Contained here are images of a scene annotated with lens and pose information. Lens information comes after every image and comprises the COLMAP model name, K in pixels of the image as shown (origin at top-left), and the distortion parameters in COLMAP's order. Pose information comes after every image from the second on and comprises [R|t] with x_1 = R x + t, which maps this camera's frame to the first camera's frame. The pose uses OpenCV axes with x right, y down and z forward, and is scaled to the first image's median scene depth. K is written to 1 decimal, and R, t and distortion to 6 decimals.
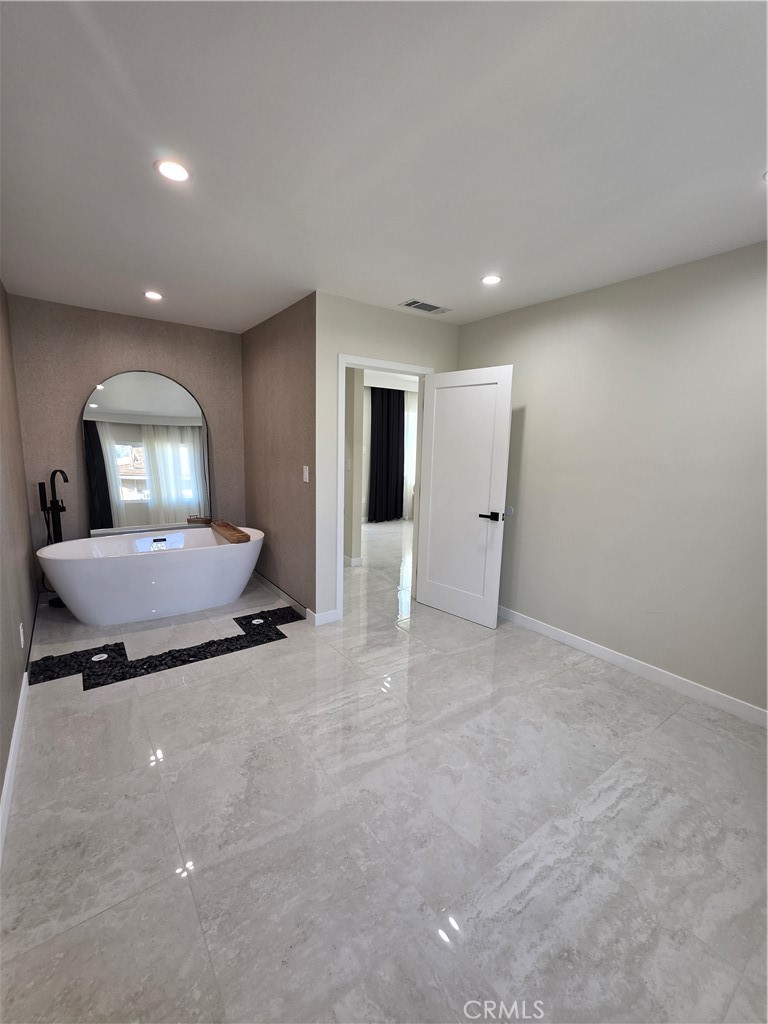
lens RADIAL K [[426.3, 0, 384.0], [0, 426.3, 512.0], [0, 0, 1]] dist [-0.000483, 0.000042]
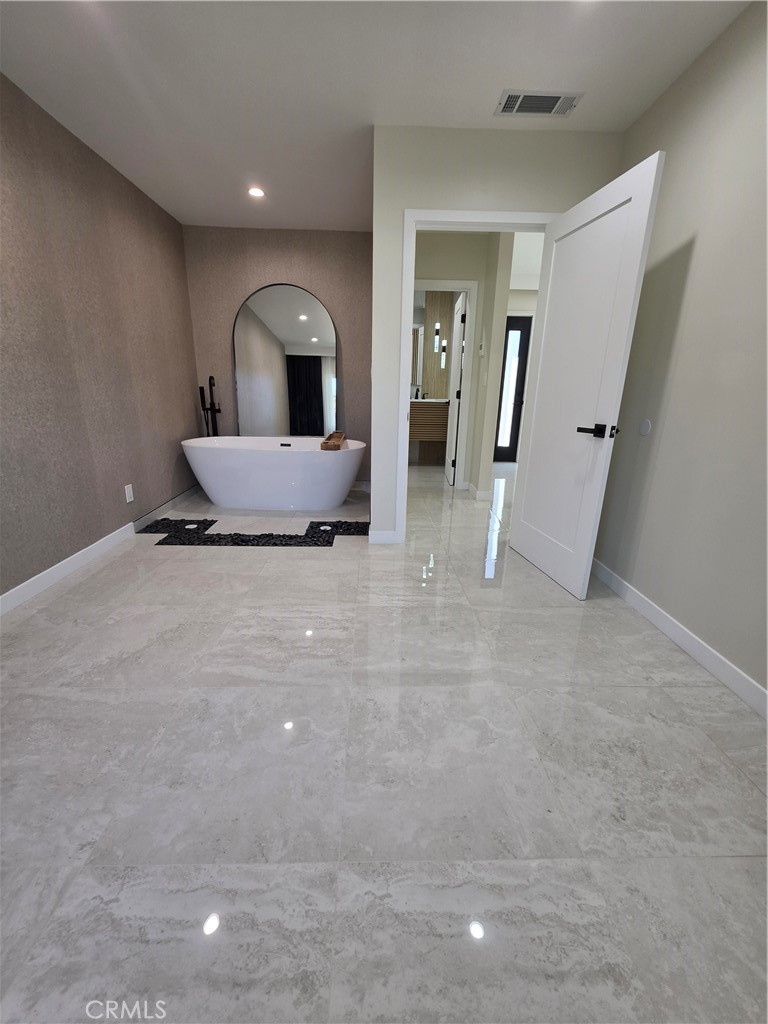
lens RADIAL K [[408.6, 0, 384.0], [0, 408.6, 512.0], [0, 0, 1]] dist [-0.000688, -0.000334]
pose [[0.822265, 0.155311, -0.547503, 0.434190], [-0.087494, 0.985103, 0.148044, 0.085251], [0.562339, -0.073828, 0.823604, 0.375024]]
